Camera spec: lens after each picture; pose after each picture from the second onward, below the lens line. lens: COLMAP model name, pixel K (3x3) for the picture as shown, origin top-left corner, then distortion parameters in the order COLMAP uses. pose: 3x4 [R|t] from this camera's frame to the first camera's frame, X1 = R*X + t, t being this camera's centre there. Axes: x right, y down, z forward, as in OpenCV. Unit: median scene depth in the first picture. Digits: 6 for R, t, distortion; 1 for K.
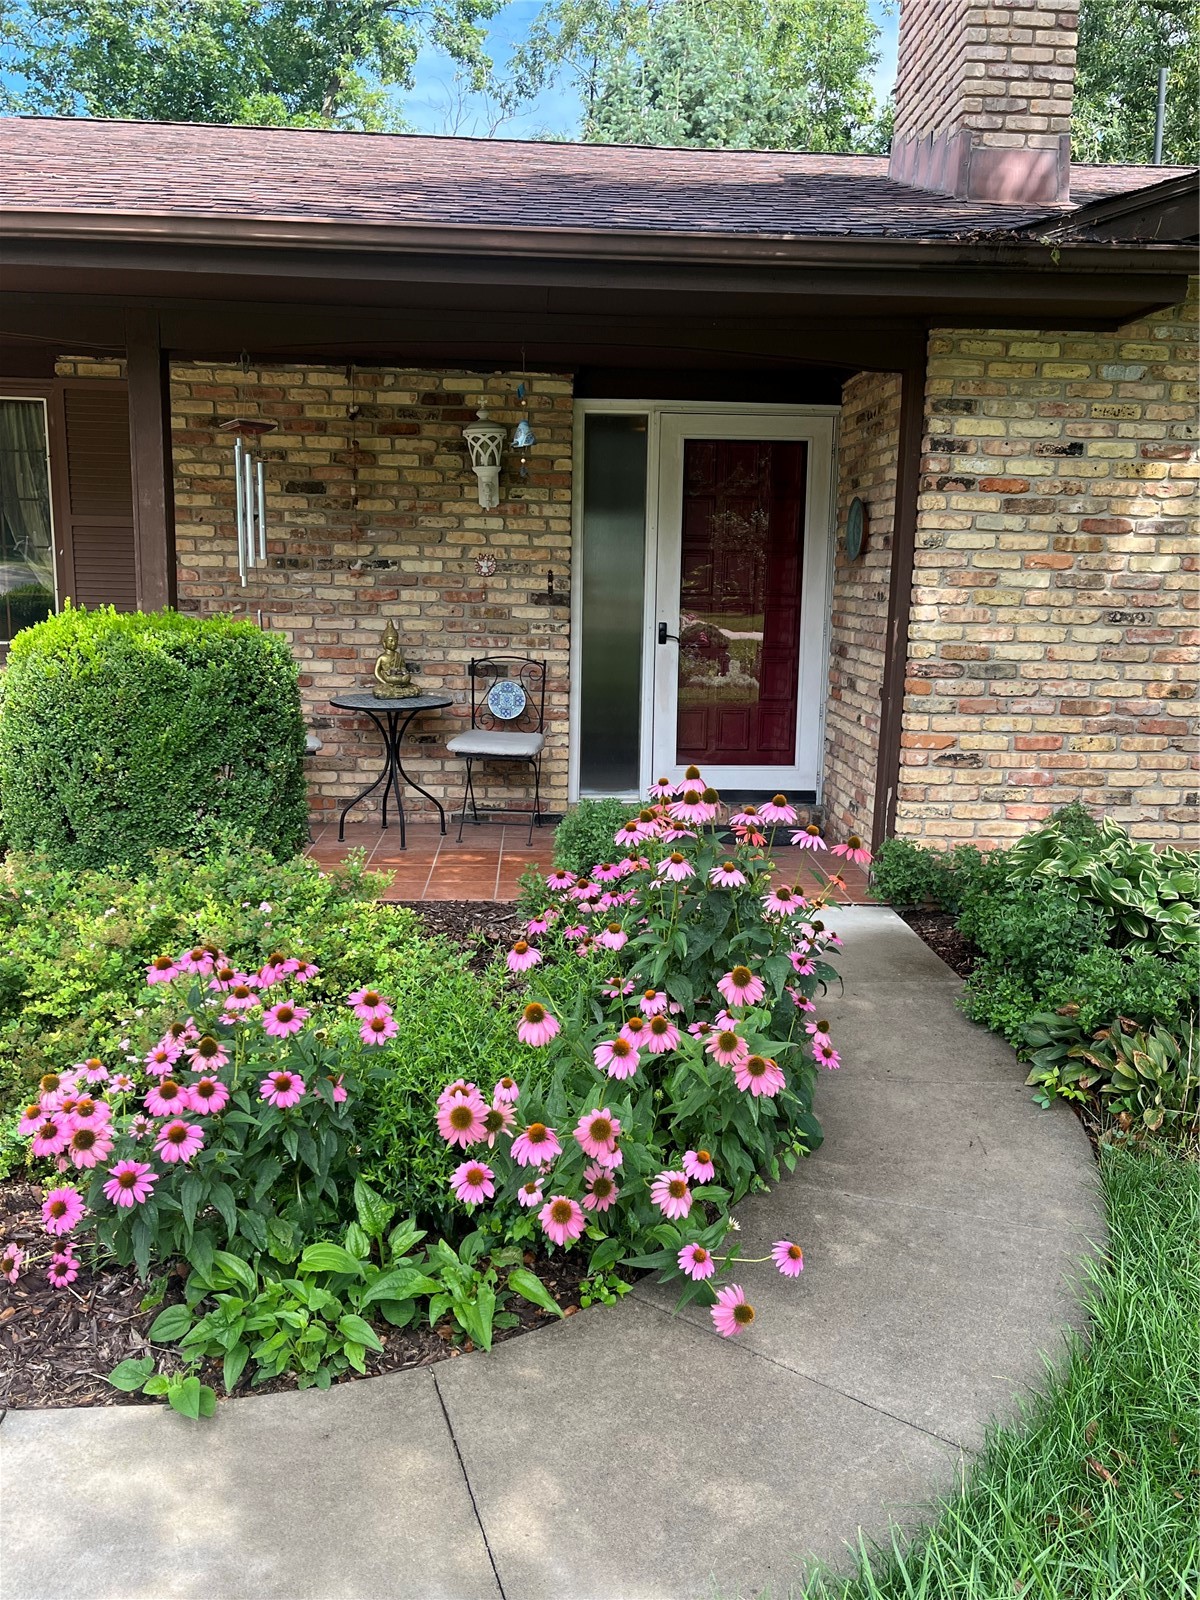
lens RADIAL K [[1290.9, 0, 602.6], [0, 1290.9, 806.0], [0, 0, 1]] dist [0.012010, 0.000369]
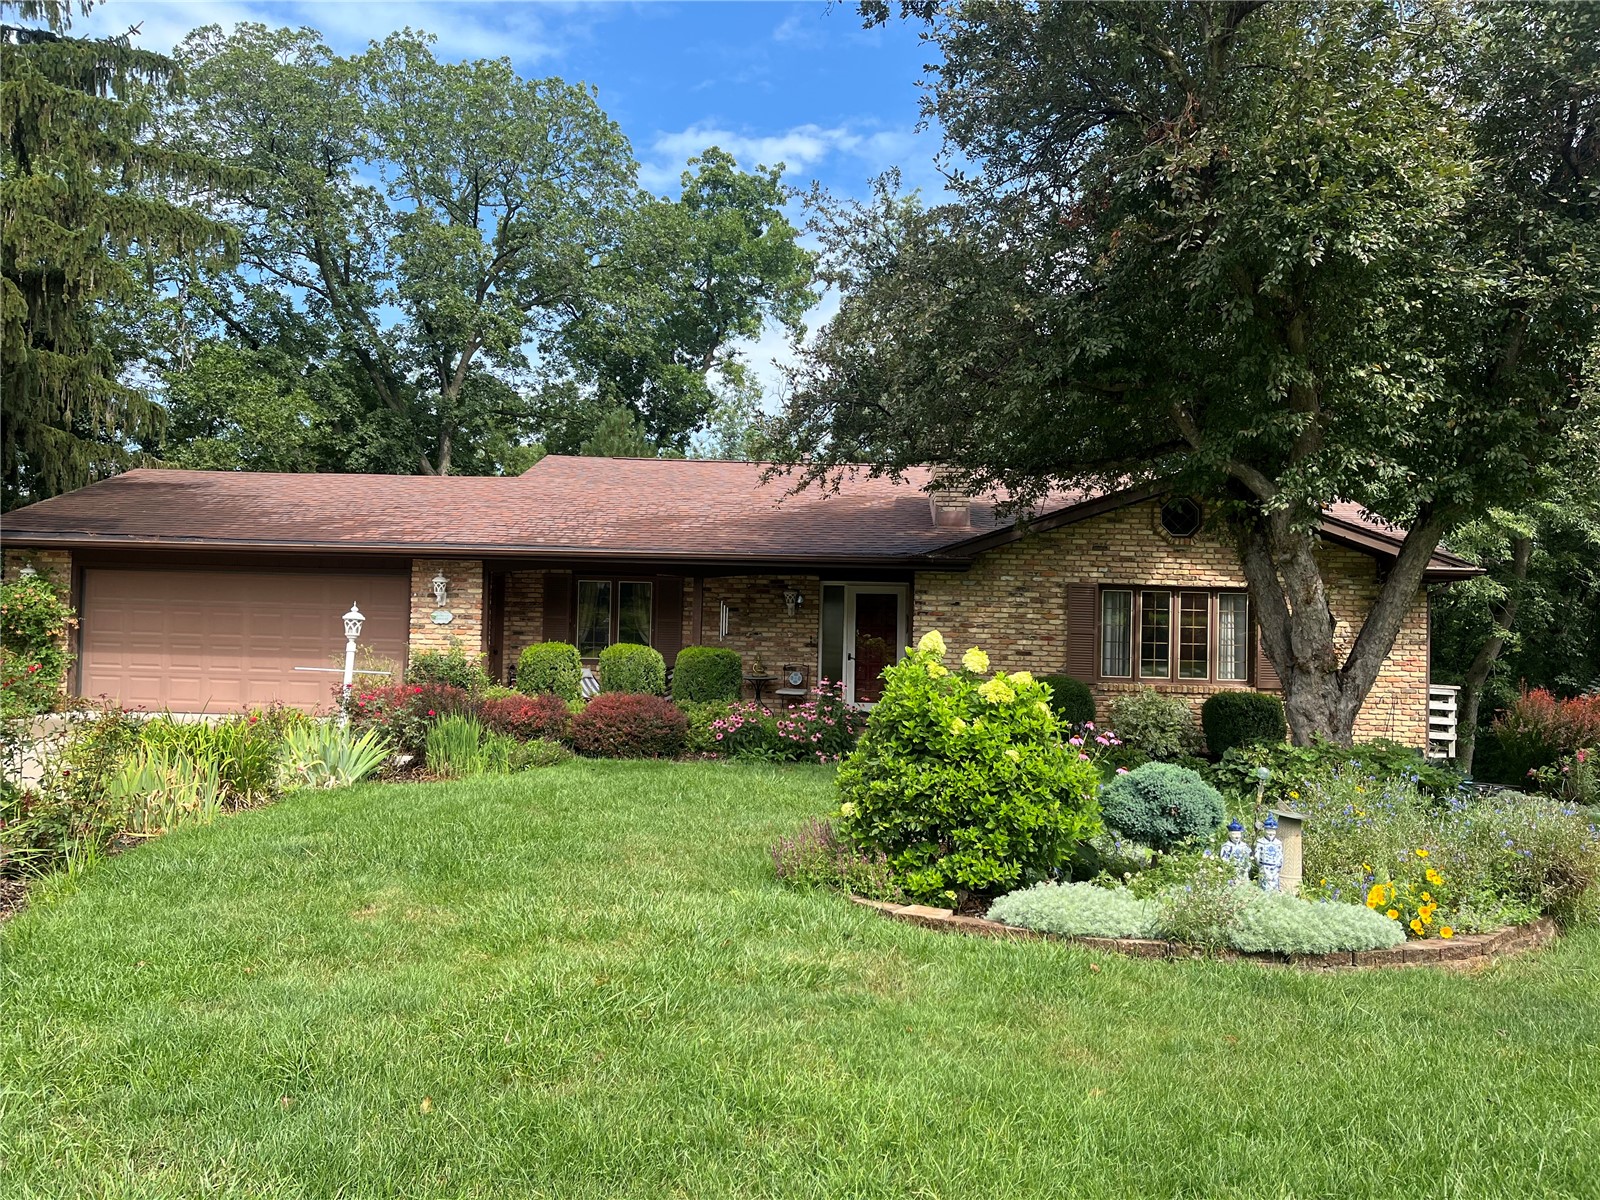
lens RADIAL K [[1217.3, 0, 801.0], [0, 1217.3, 601.1], [0, 0, 1]] dist [0.046132, -0.028213]
pose [[0.996403, 0.002055, -0.084710, 0.184955], [-0.018703, 0.980384, -0.196206, 0.310003], [0.082646, 0.197084, 0.976897, -1.878734]]
